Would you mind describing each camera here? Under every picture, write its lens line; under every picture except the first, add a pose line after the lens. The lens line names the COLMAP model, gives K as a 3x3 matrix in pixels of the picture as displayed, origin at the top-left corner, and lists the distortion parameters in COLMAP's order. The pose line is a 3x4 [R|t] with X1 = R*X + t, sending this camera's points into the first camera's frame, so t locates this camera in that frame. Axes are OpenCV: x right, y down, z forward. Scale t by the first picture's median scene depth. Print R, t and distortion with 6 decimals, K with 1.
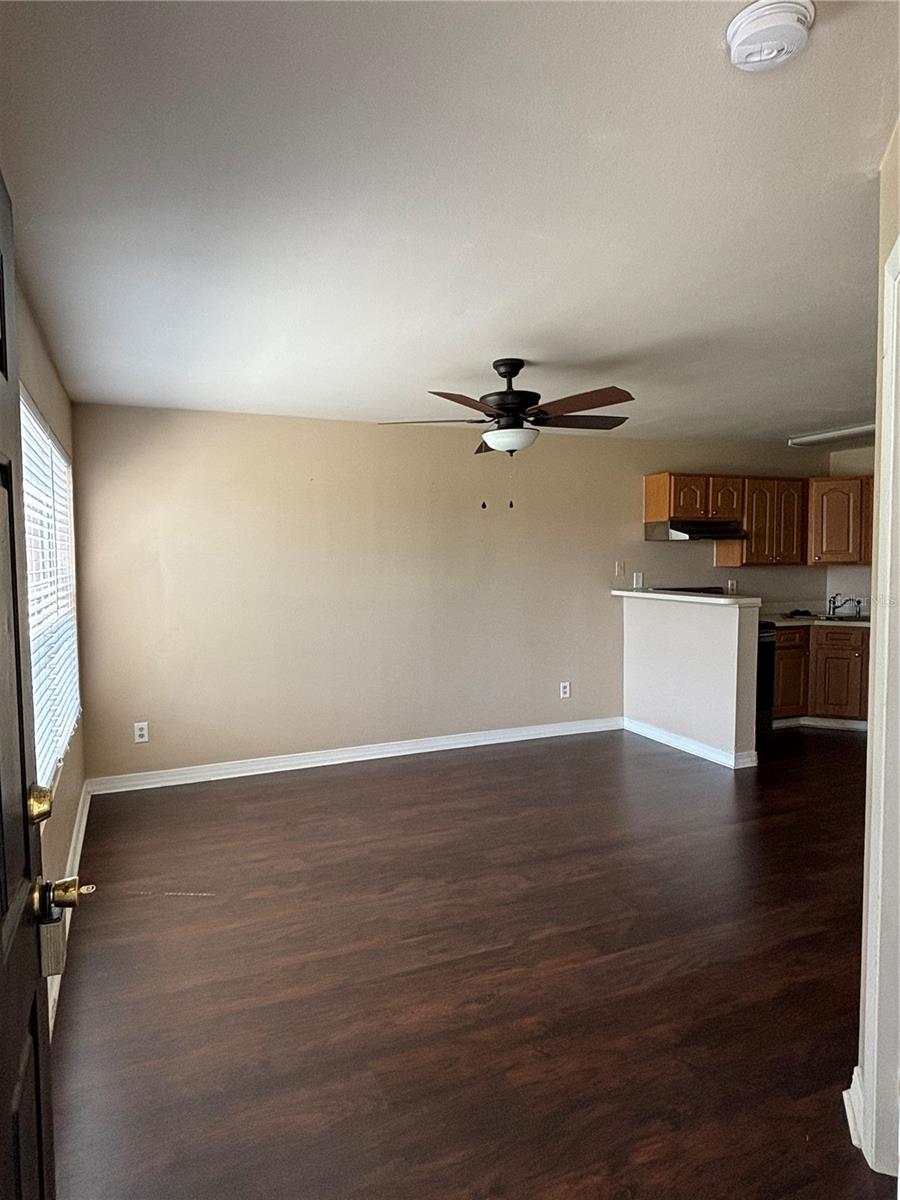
lens RADIAL K [[728.4, 0, 452.7], [0, 728.4, 605.9], [0, 0, 1]] dist [0.055804, -0.084820]
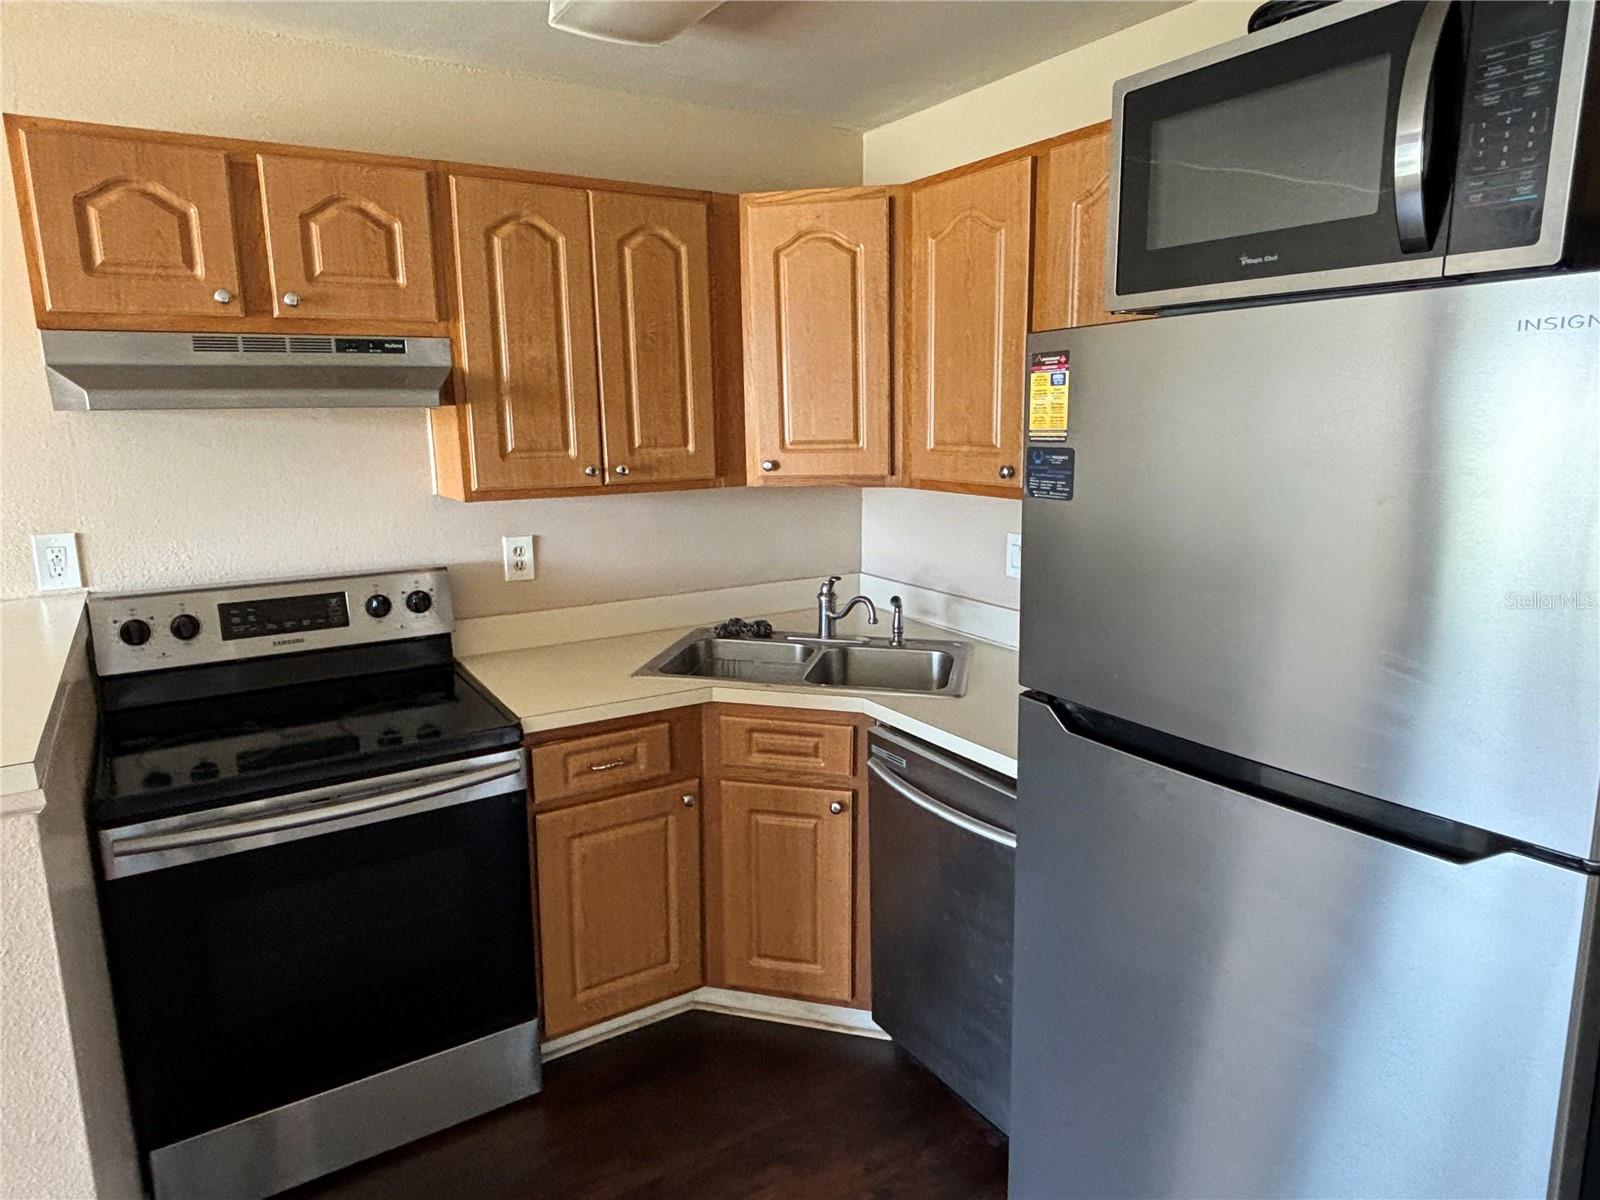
lens RADIAL K [[971.2, 0, 800.3], [0, 971.2, 594.0], [0, 0, 1]] dist [0.055804, -0.084820]
pose [[0.989394, -0.031020, 0.141904, 0.474608], [0.013487, 0.992329, 0.122890, -0.064464], [-0.144627, -0.119673, 0.982223, 0.619617]]
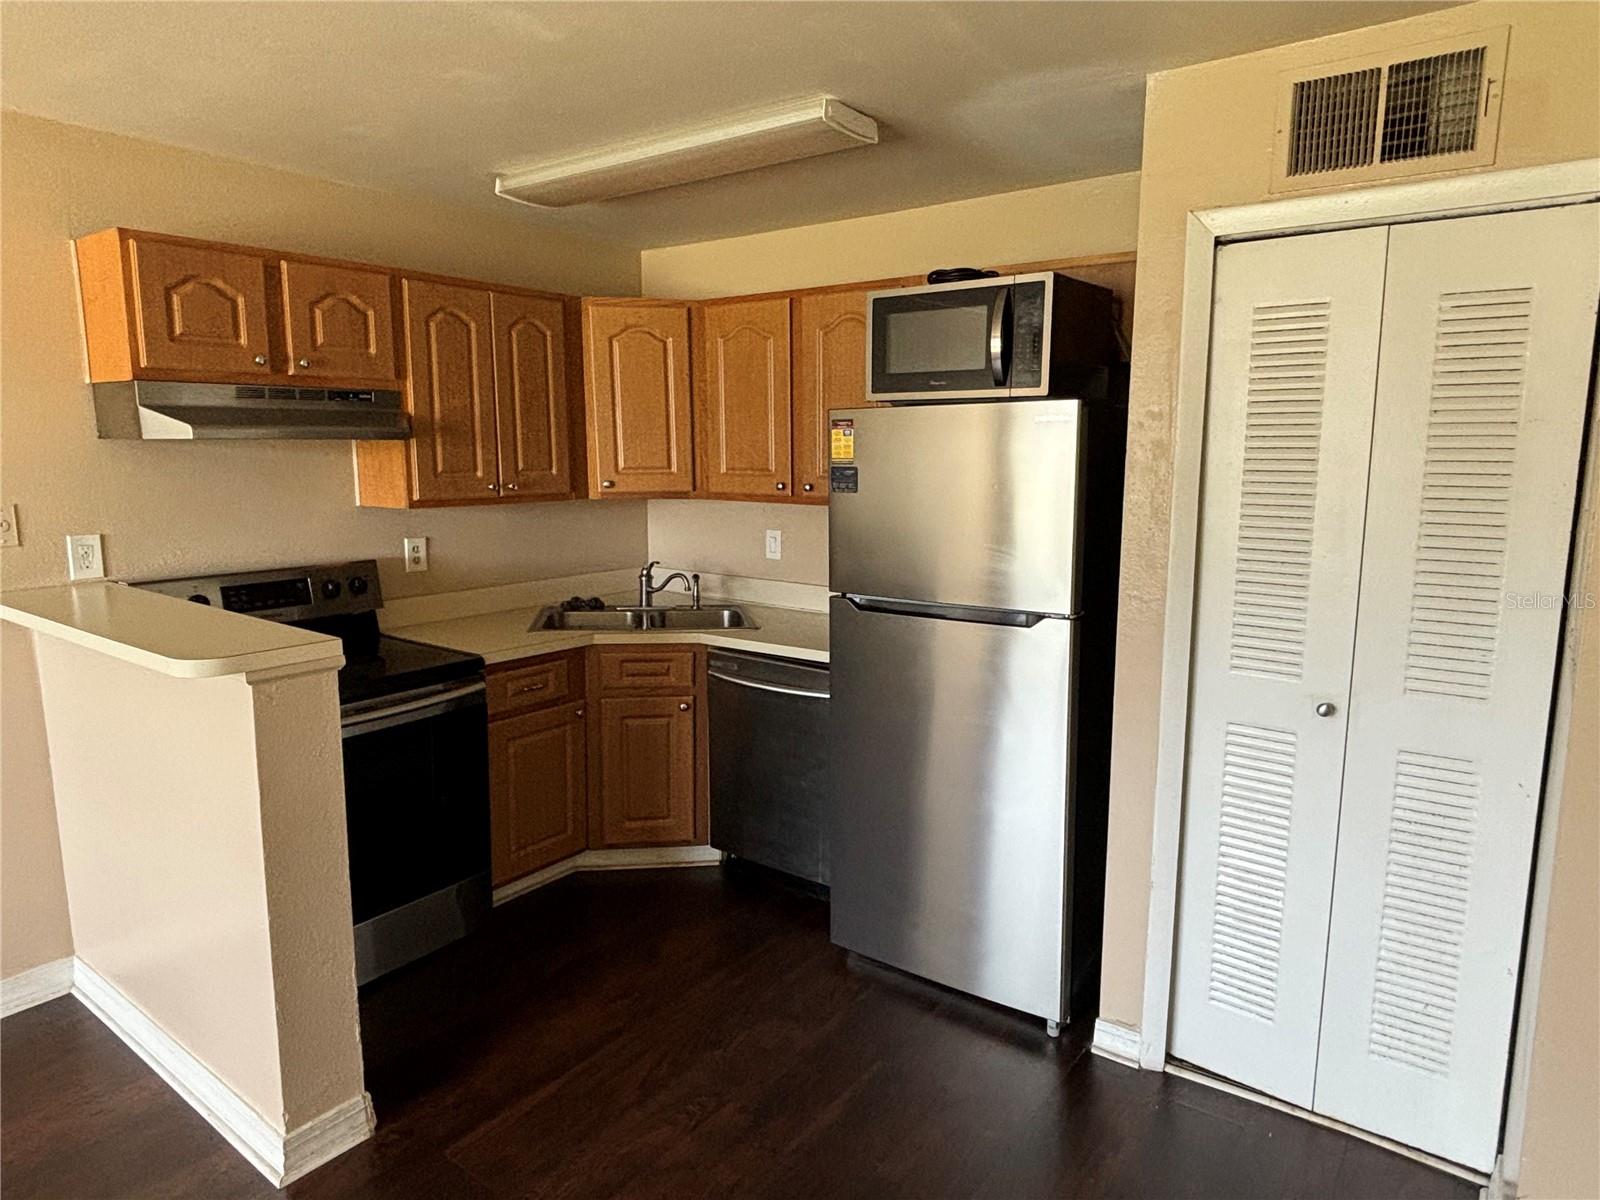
lens RADIAL K [[971.2, 0, 800.3], [0, 971.2, 594.0], [0, 0, 1]] dist [0.055804, -0.084820]
pose [[0.867290, -0.065611, 0.493461, 0.319951], [0.023199, 0.995526, 0.091592, -0.052619], [-0.497262, -0.067989, 0.864932, 0.453119]]
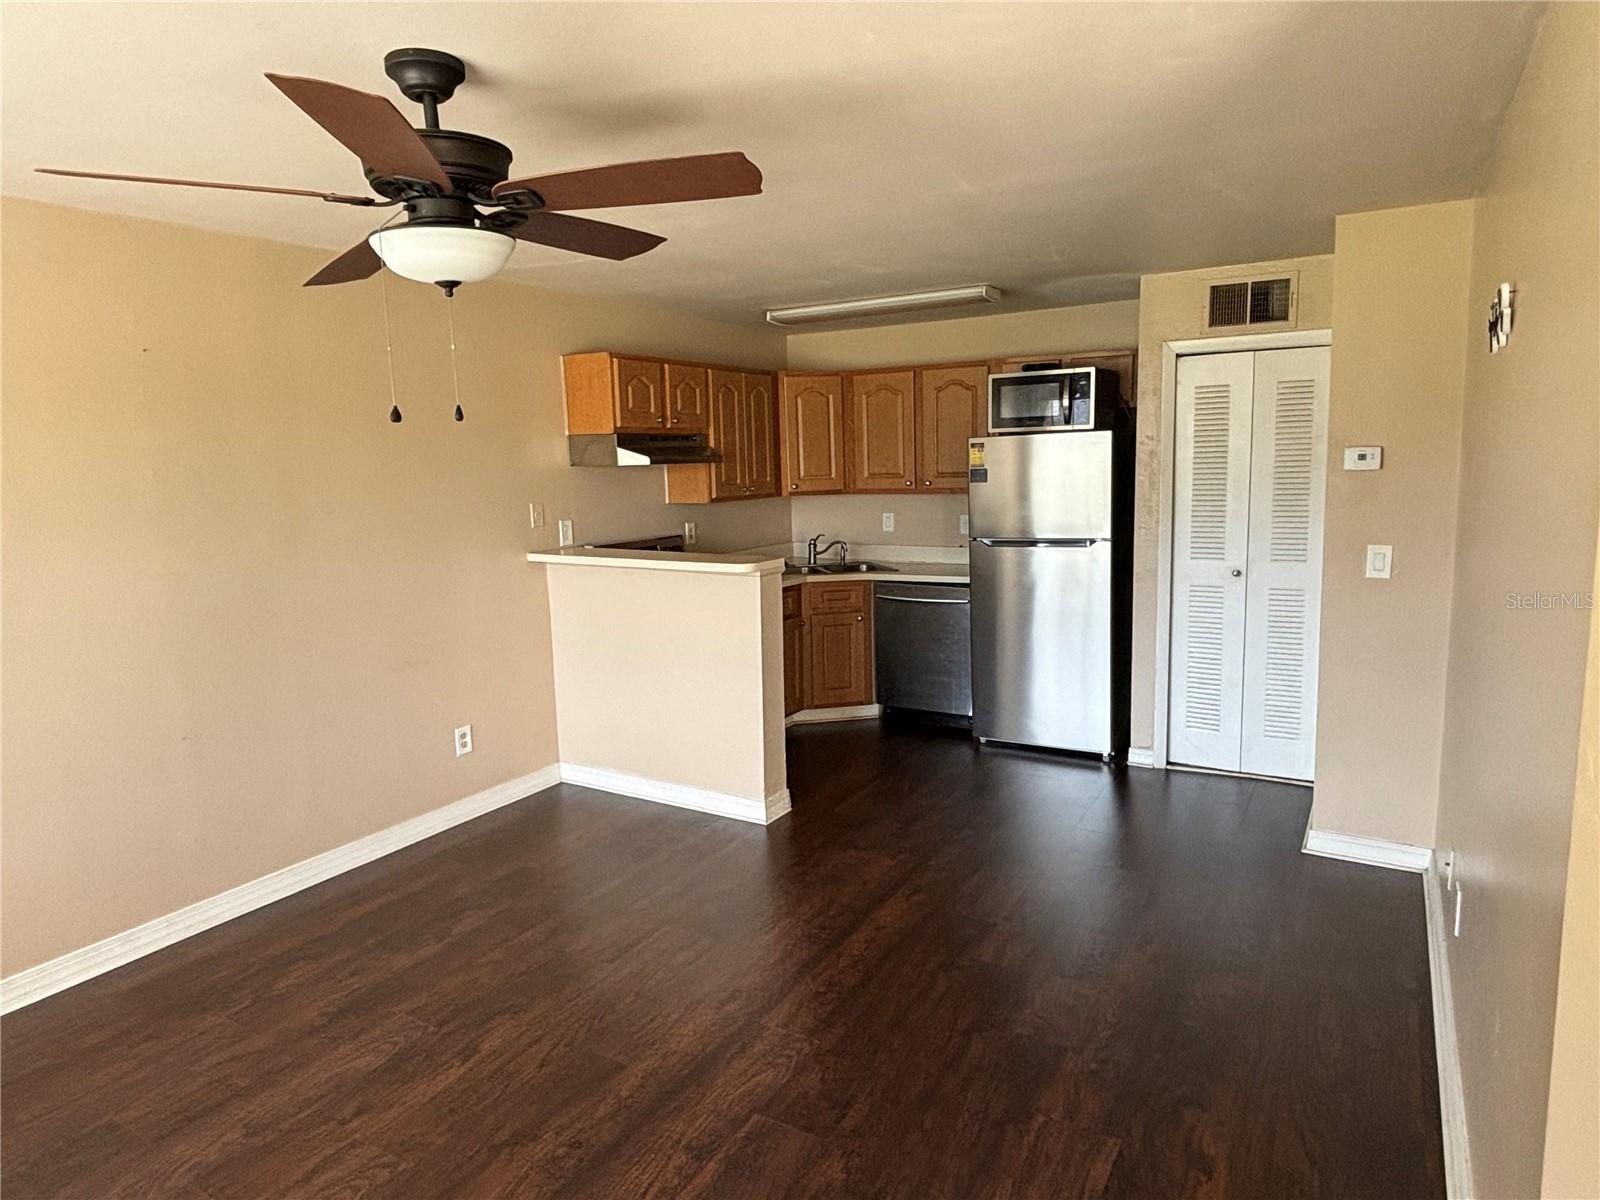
lens RADIAL K [[971.2, 0, 800.3], [0, 971.2, 594.0], [0, 0, 1]] dist [0.055804, -0.084820]
pose [[0.807323, -0.095911, 0.582263, -0.059863], [0.058969, 0.994877, 0.082115, -0.040103], [-0.587156, -0.031958, 0.808843, 0.246345]]
